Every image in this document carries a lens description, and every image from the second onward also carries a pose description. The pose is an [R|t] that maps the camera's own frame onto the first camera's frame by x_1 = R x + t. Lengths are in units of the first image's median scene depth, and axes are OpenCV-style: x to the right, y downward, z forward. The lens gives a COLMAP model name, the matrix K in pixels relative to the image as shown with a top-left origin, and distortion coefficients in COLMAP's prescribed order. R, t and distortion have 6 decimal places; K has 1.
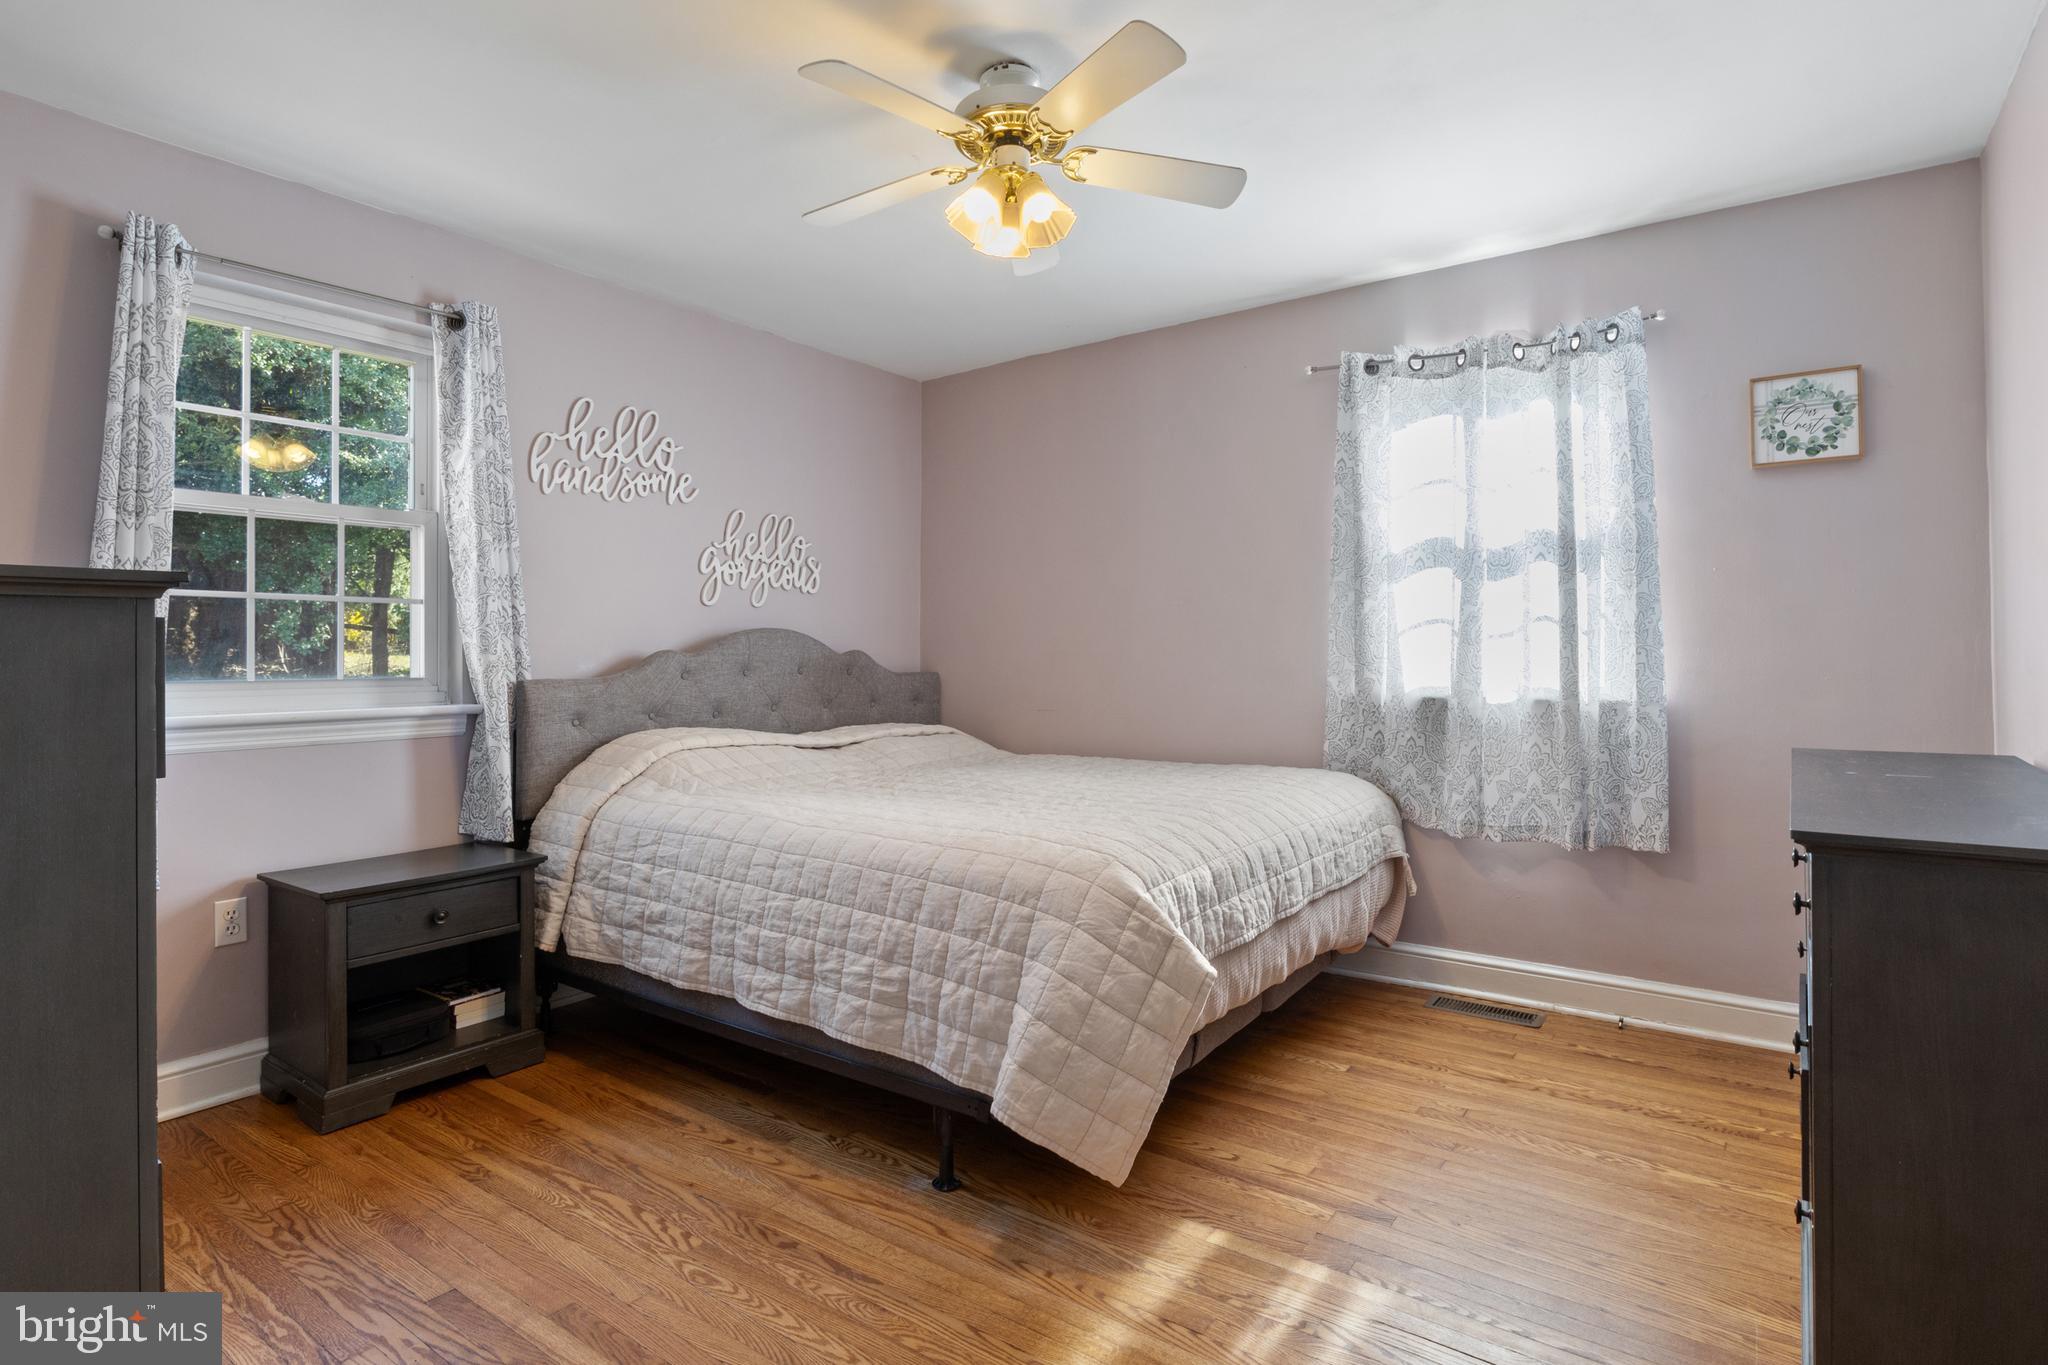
lens RADIAL K [[1037.8, 0, 1020.7], [0, 1037.8, 648.6], [0, 0, 1]] dist [-0.004219, -0.000768]
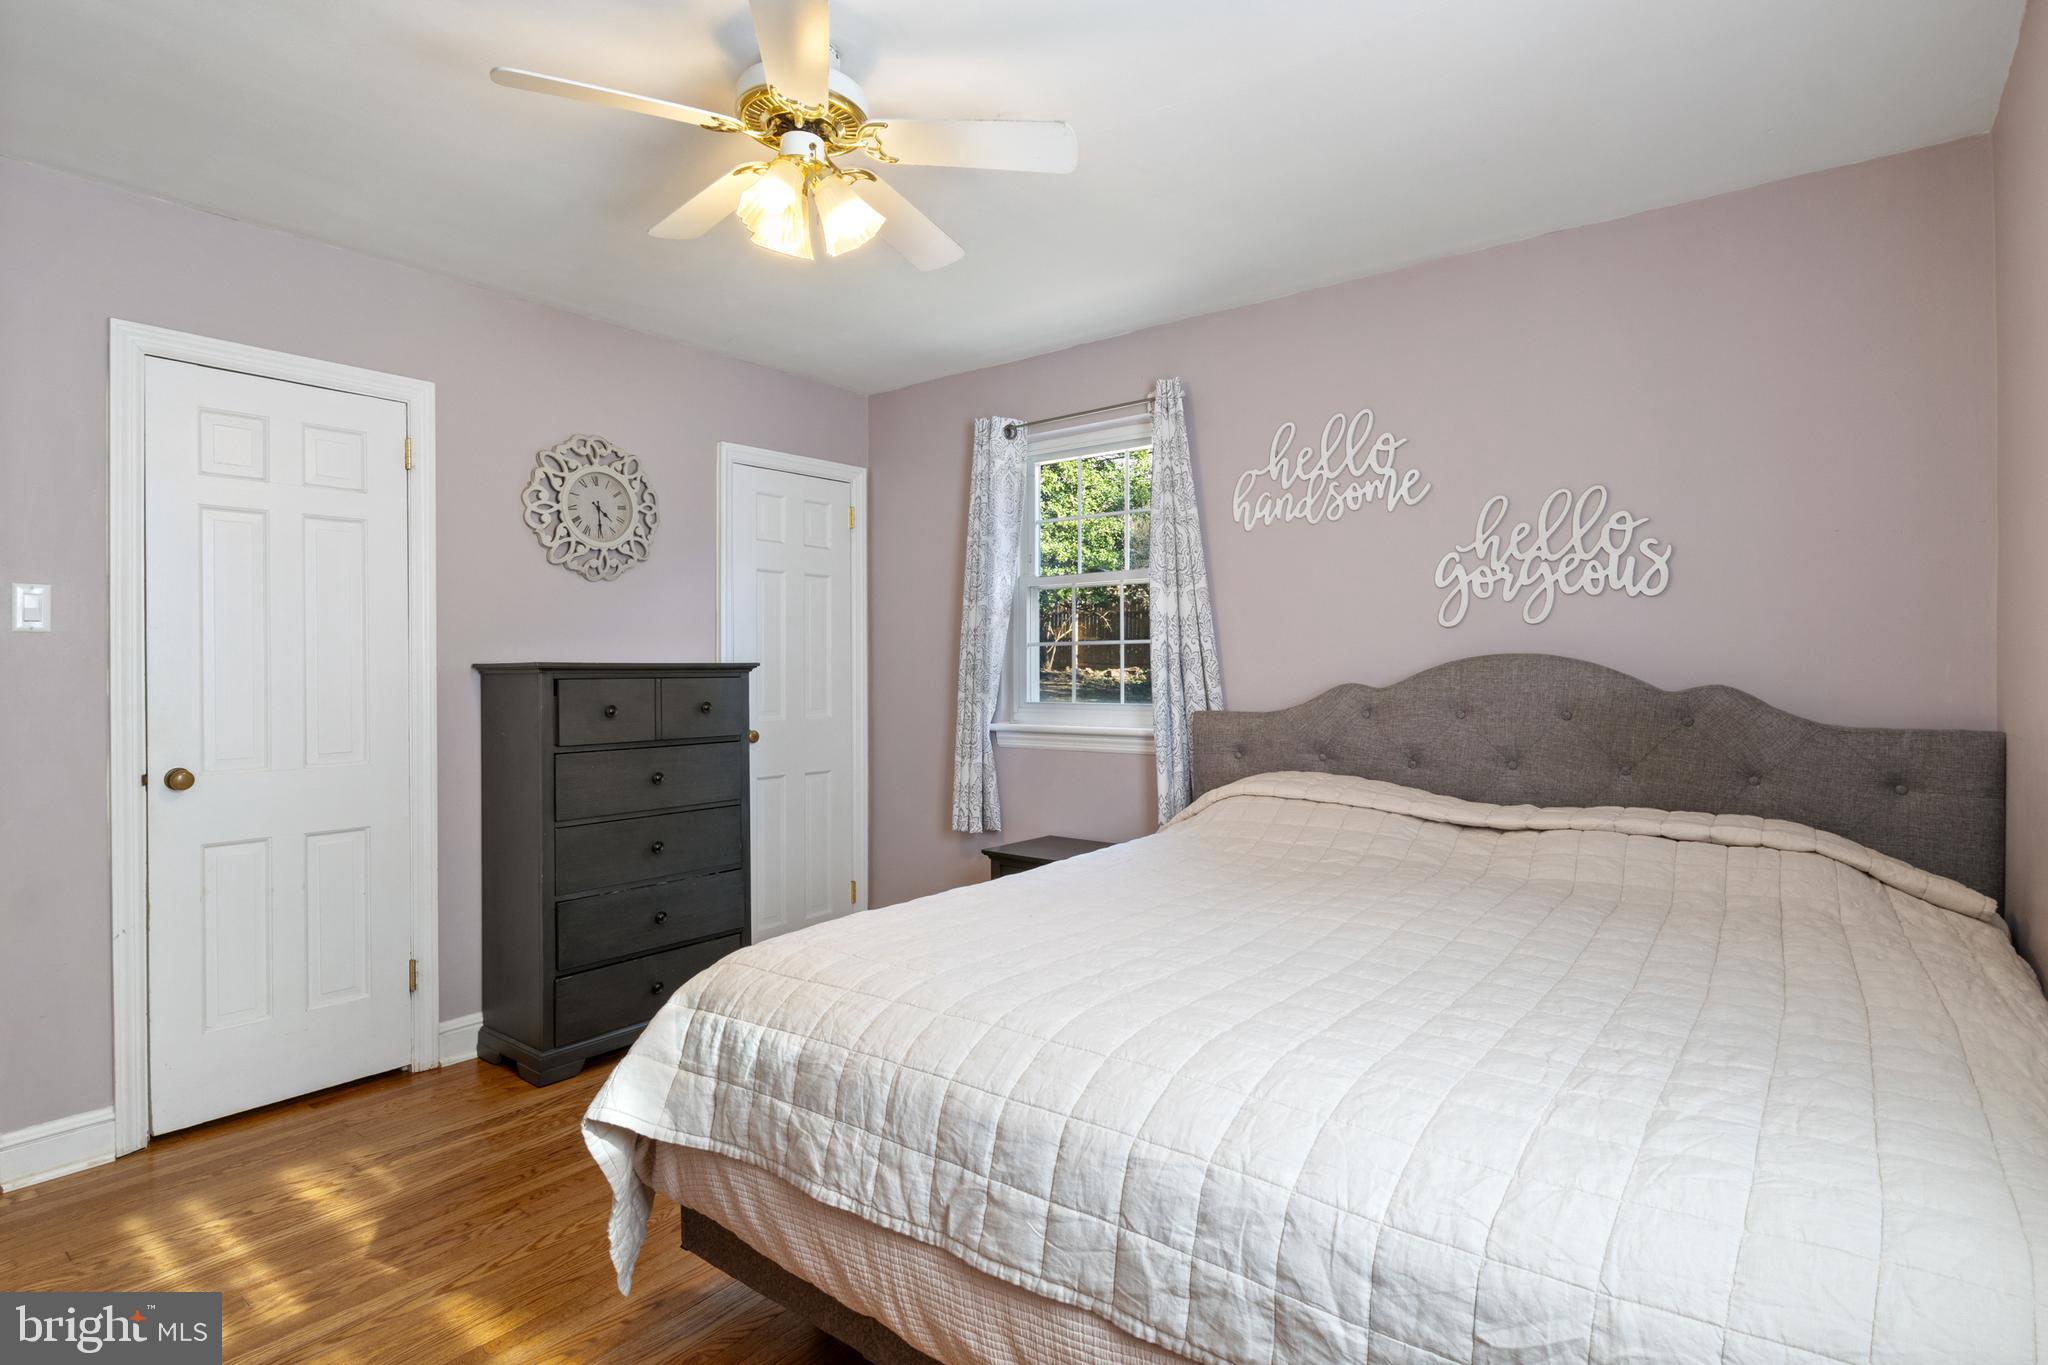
lens RADIAL K [[1024.0, 0, 1019.4], [0, 1024.0, 688.0], [0, 0, 1]] dist [-0.003597, -0.001476]
pose [[-0.044928, 0.023093, -0.998723, 0.513241], [0.014370, 0.999644, 0.022467, -0.017844], [0.998887, -0.013342, -0.045244, 0.733697]]
